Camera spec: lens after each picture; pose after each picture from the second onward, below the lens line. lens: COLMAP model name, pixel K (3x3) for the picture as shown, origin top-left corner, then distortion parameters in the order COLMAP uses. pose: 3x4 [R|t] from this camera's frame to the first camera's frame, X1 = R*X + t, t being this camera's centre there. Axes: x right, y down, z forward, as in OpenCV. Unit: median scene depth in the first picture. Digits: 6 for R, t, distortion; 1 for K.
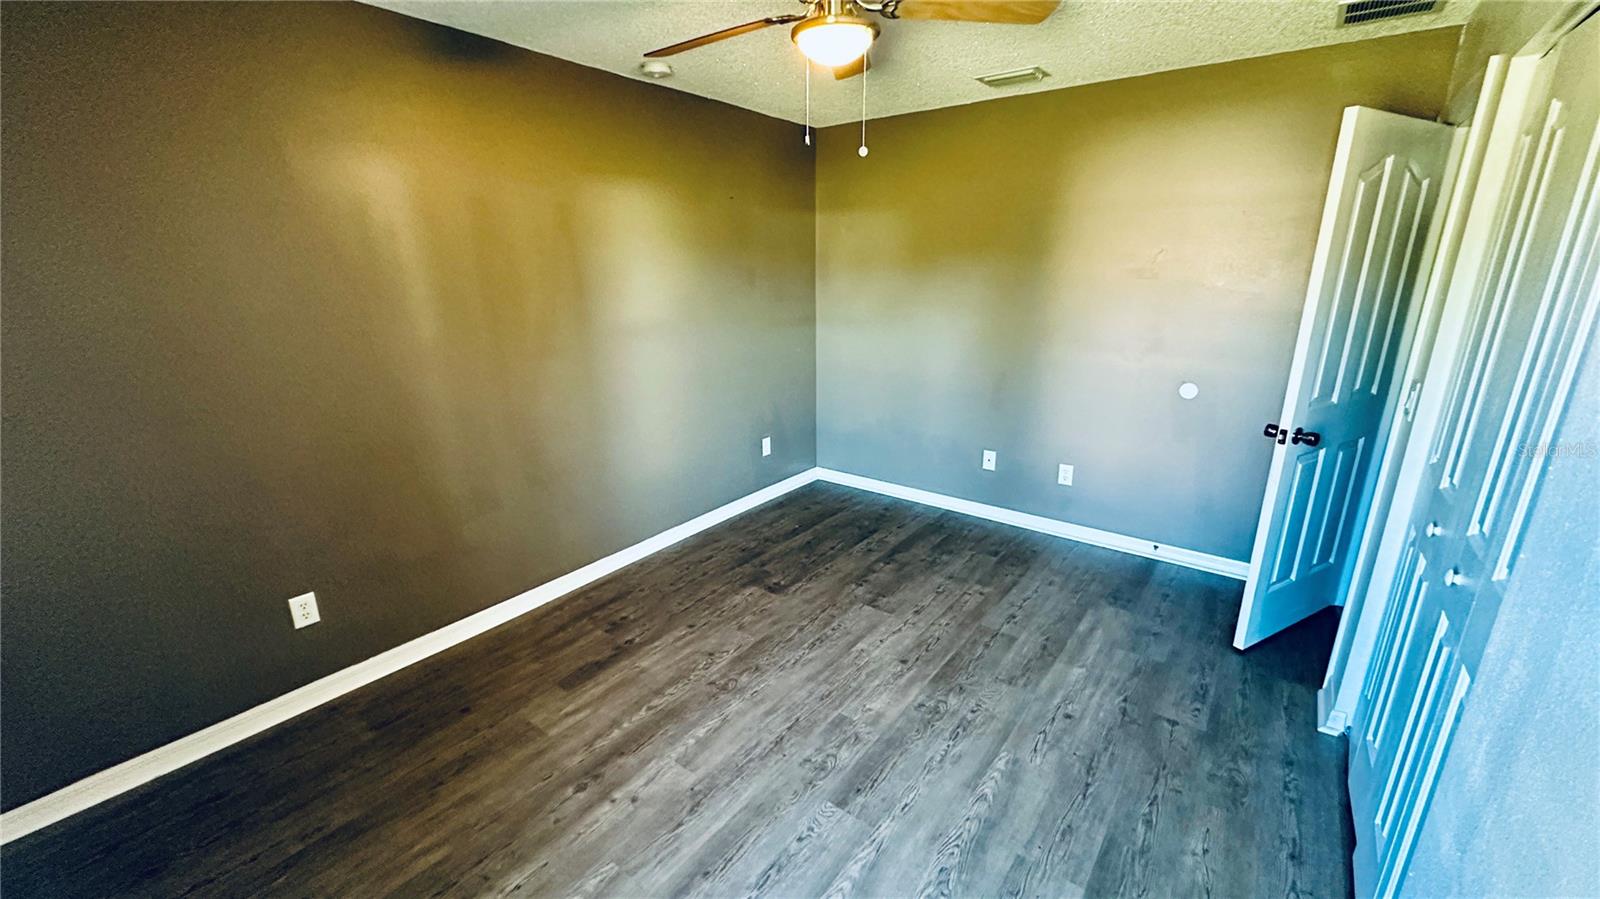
lens RADIAL K [[633.1, 0, 803.5], [0, 633.1, 448.2], [0, 0, 1]] dist [-0.000897, 0.000178]
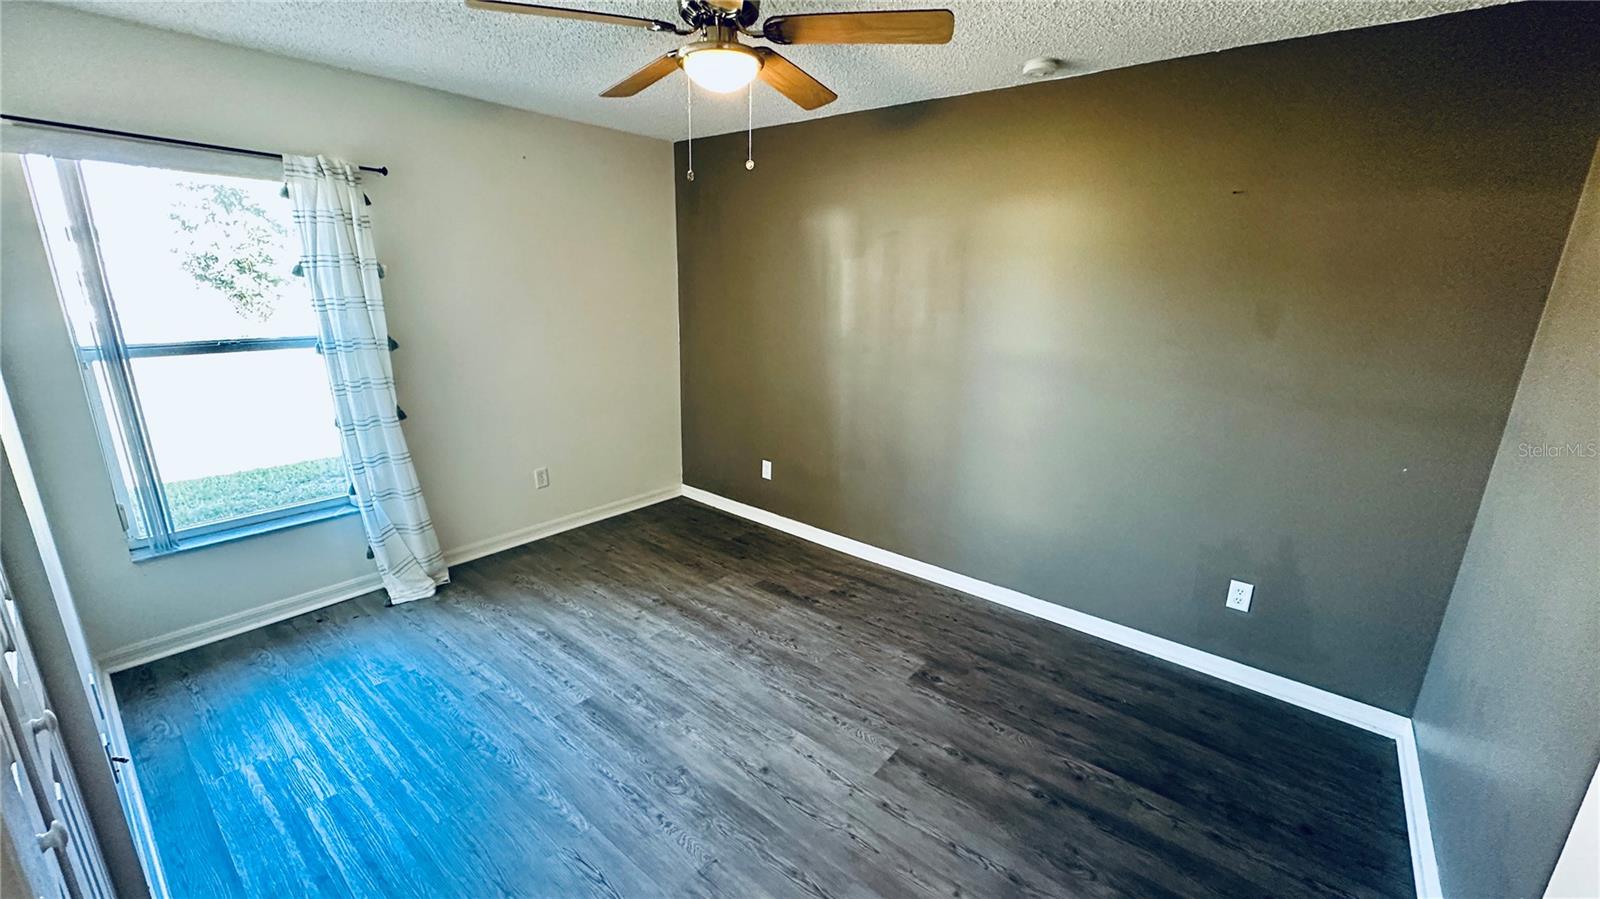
lens RADIAL K [[633.1, 0, 807.9], [0, 633.1, 457.1], [0, 0, 1]] dist [-0.000897, 0.000178]
pose [[-0.027047, 0.282155, -0.958988, 0.833343], [-0.303588, 0.911709, 0.276807, -0.280317], [0.952419, 0.298624, 0.061000, 0.882657]]
